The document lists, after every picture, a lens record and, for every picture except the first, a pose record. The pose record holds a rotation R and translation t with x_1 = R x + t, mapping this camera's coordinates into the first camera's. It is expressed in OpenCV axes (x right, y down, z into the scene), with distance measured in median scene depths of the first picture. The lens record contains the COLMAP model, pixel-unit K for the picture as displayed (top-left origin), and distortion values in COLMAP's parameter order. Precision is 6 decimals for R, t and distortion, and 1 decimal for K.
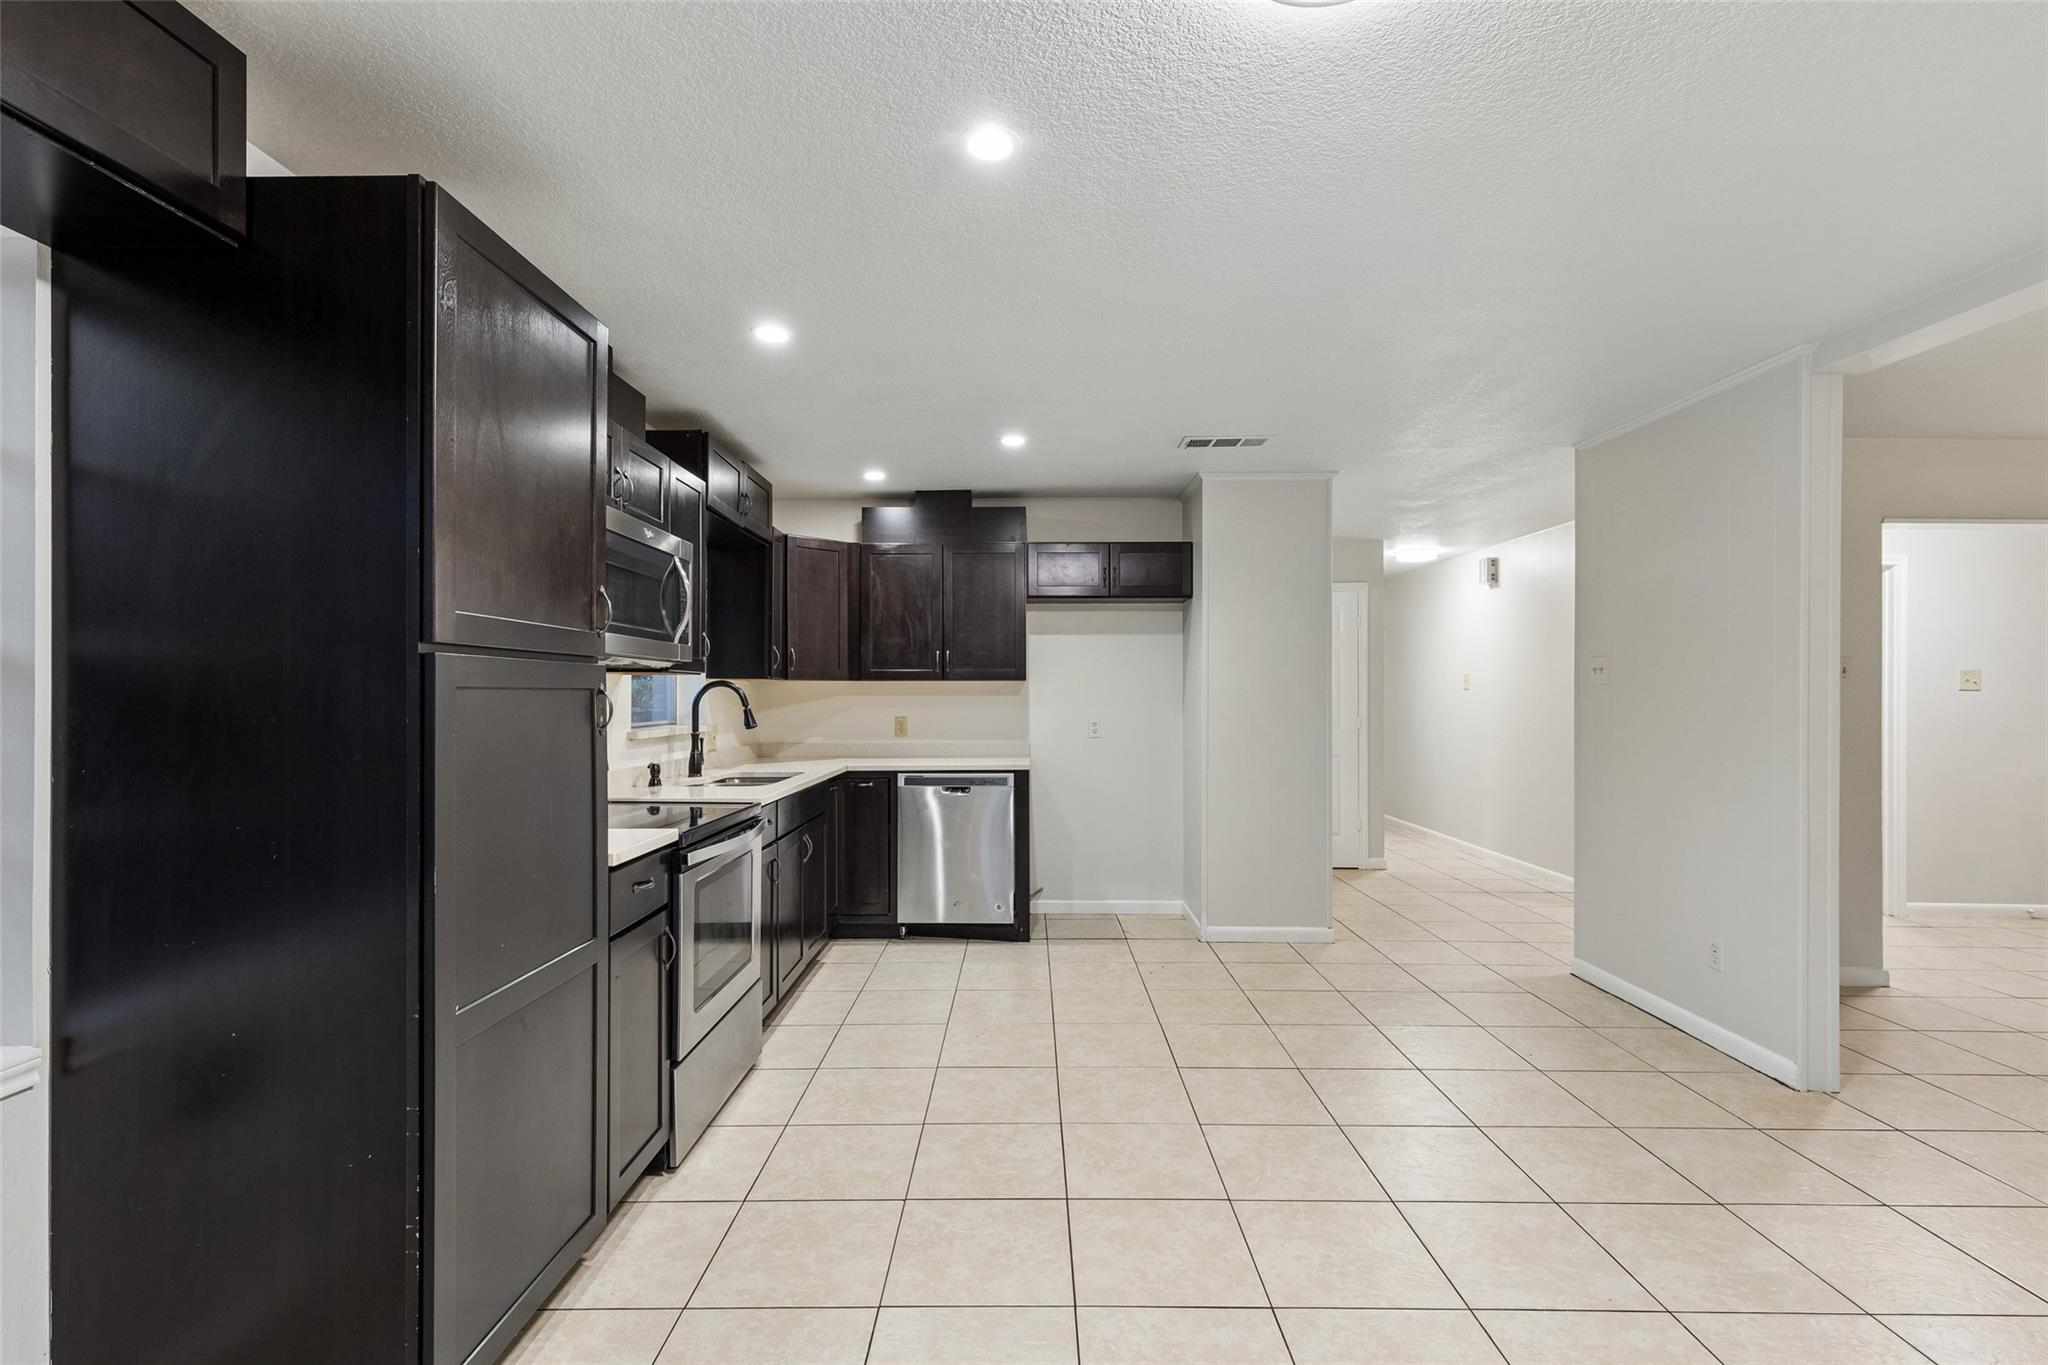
lens RADIAL K [[921.1, 0, 1018.9], [0, 921.1, 690.8], [0, 0, 1]] dist [0.004791, 0.000202]
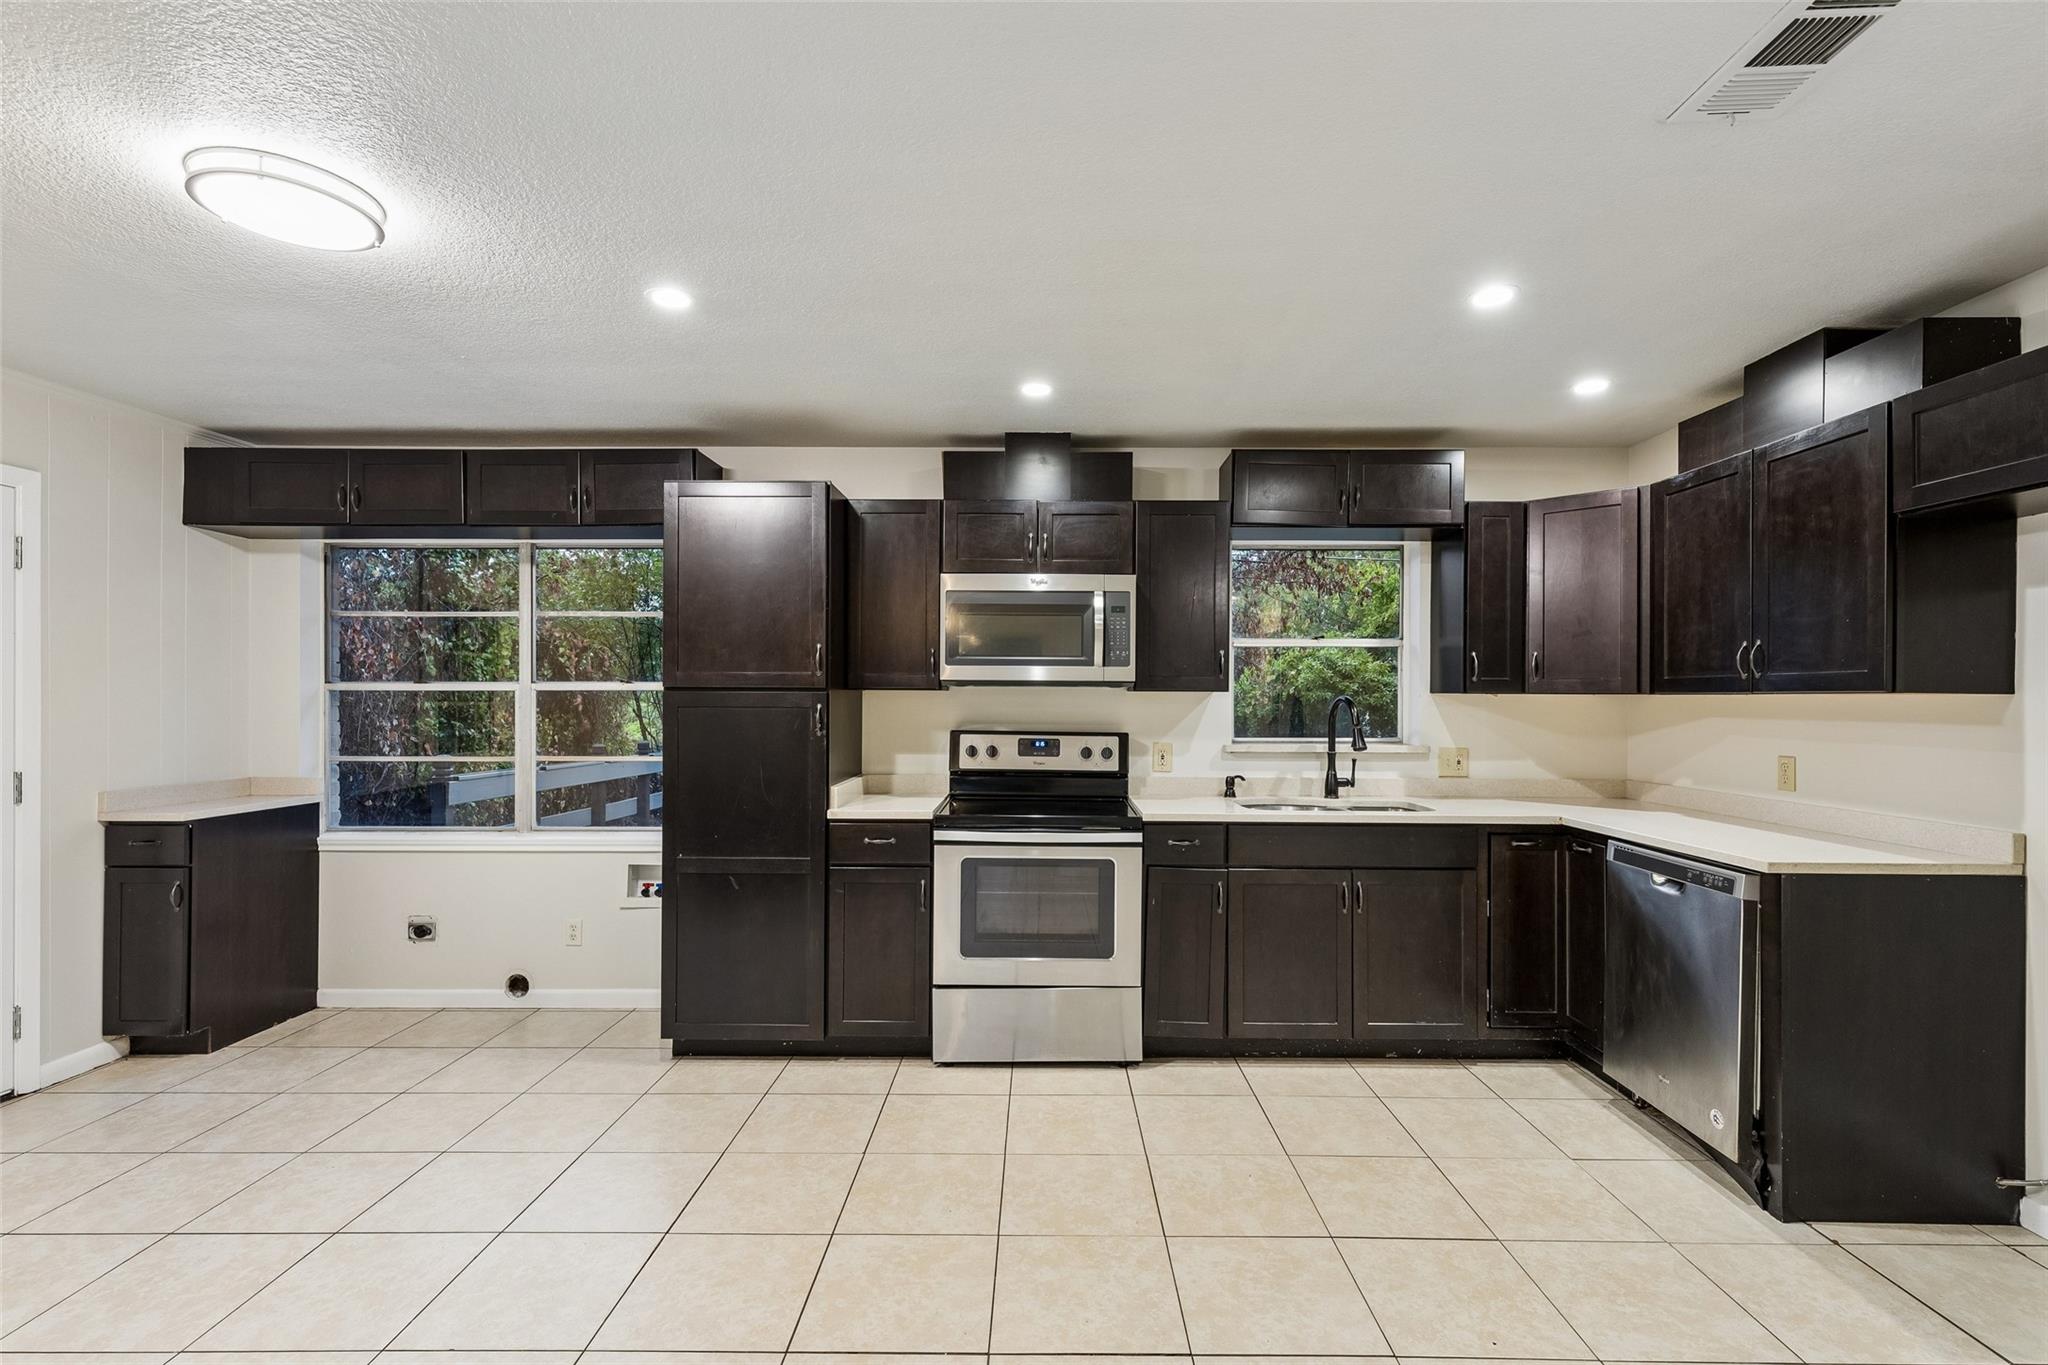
lens RADIAL K [[923.1, 0, 1038.7], [0, 923.1, 692.3], [0, 0, 1]] dist [0.007388, -0.001444]
pose [[0.003648, -0.003511, -0.999987, 0.516400], [-0.001345, 0.999993, -0.003516, -0.010082], [0.999992, 0.001358, 0.003643, 0.605602]]
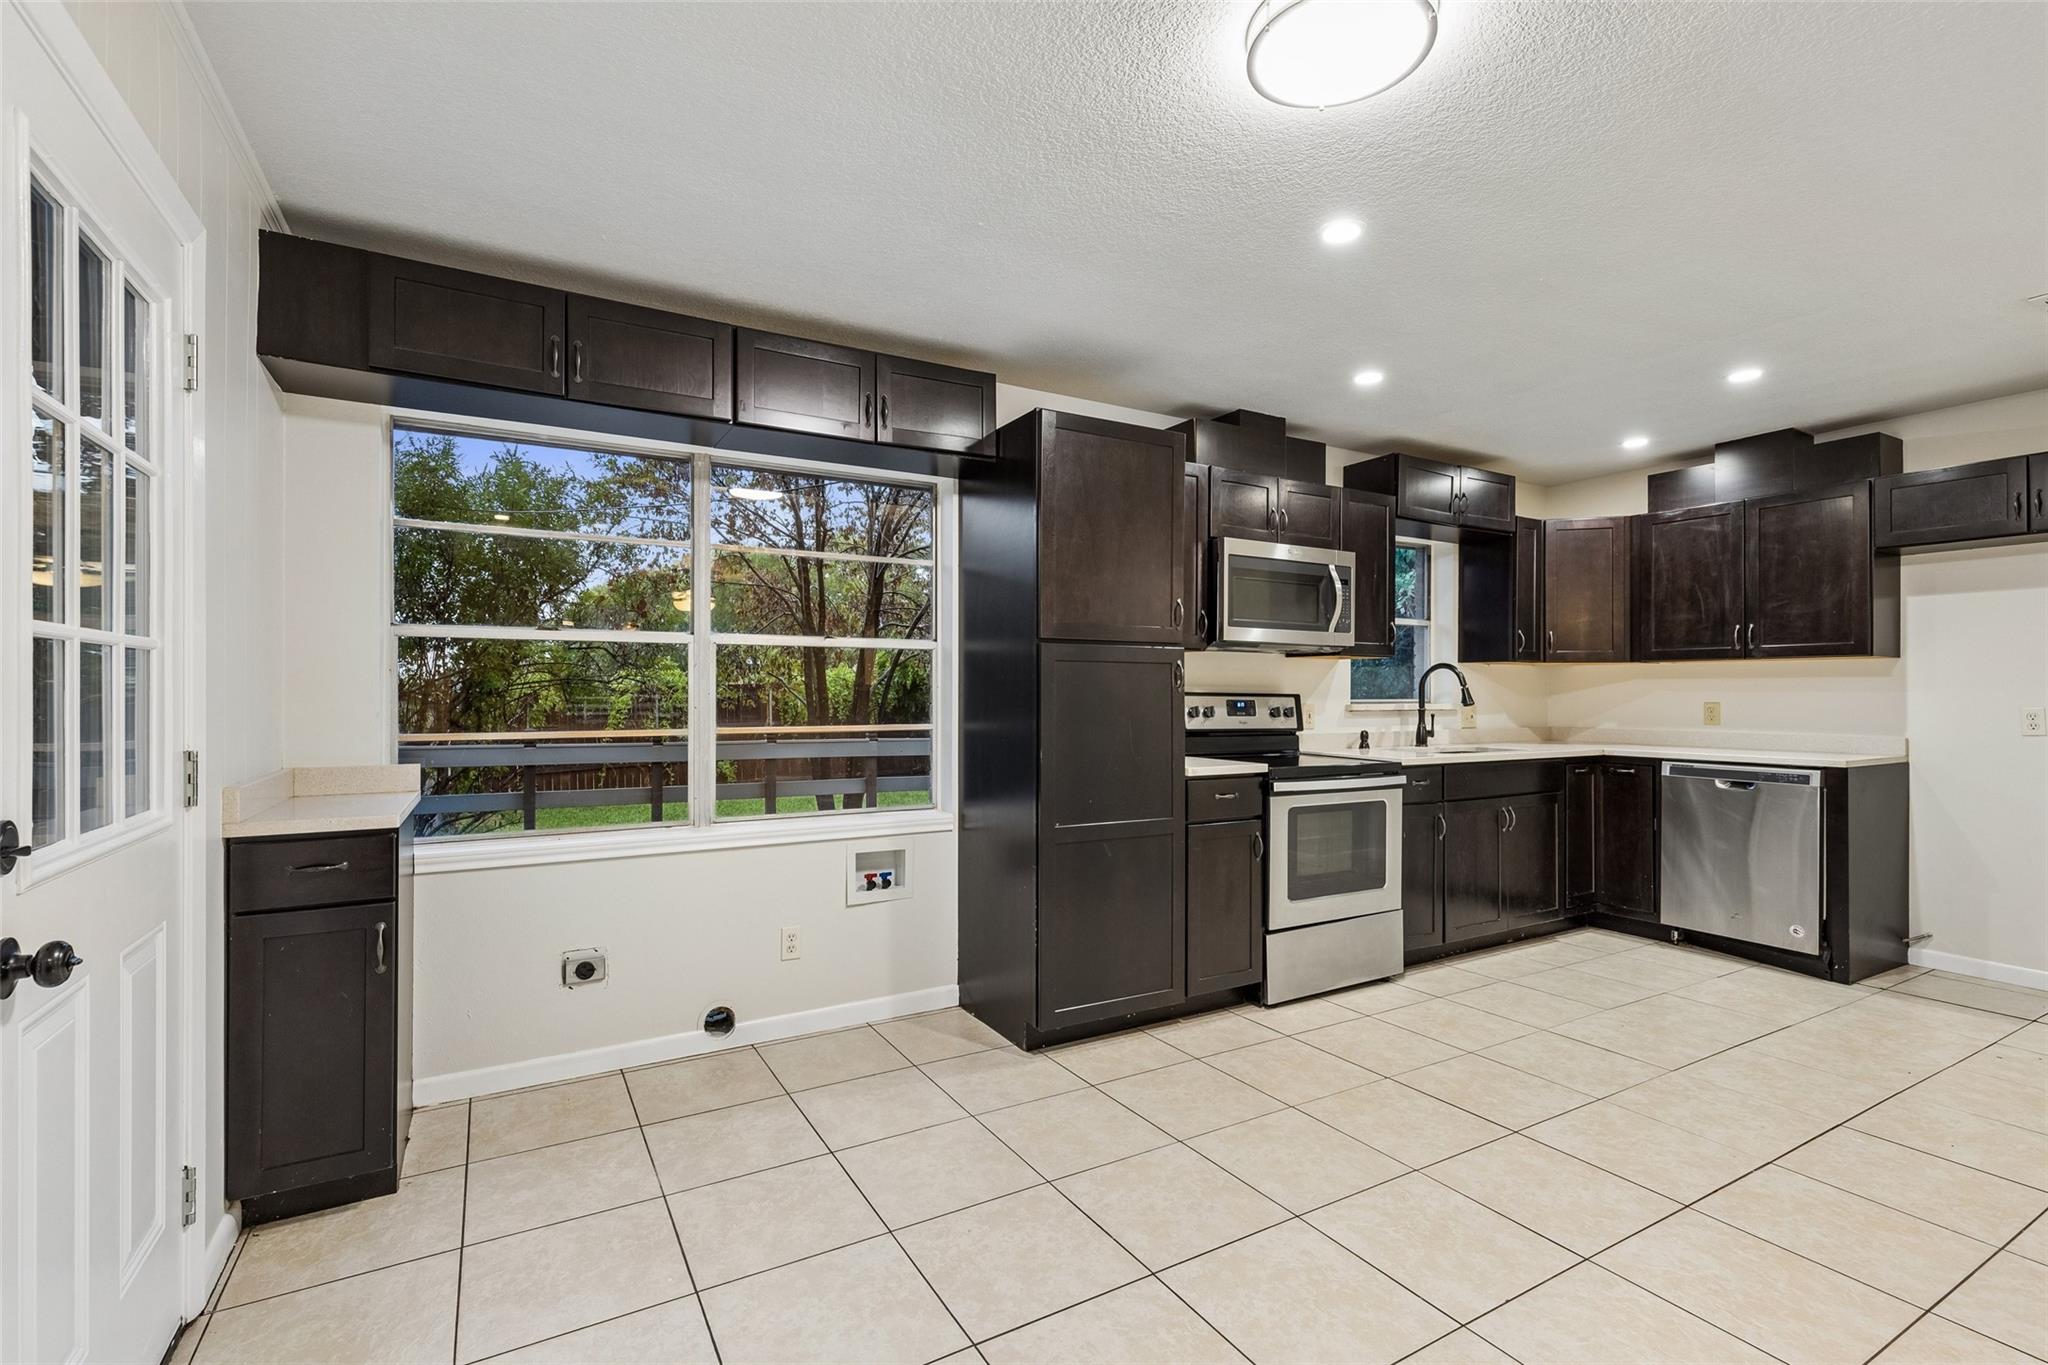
lens RADIAL K [[921.1, 0, 1018.9], [0, 921.1, 690.8], [0, 0, 1]] dist [0.004791, 0.000202]
pose [[0.506173, -0.000008, -0.862432, 0.340438], [-0.000824, 1.000000, -0.000493, 0.020711], [0.862432, 0.000960, 0.506173, -0.018649]]
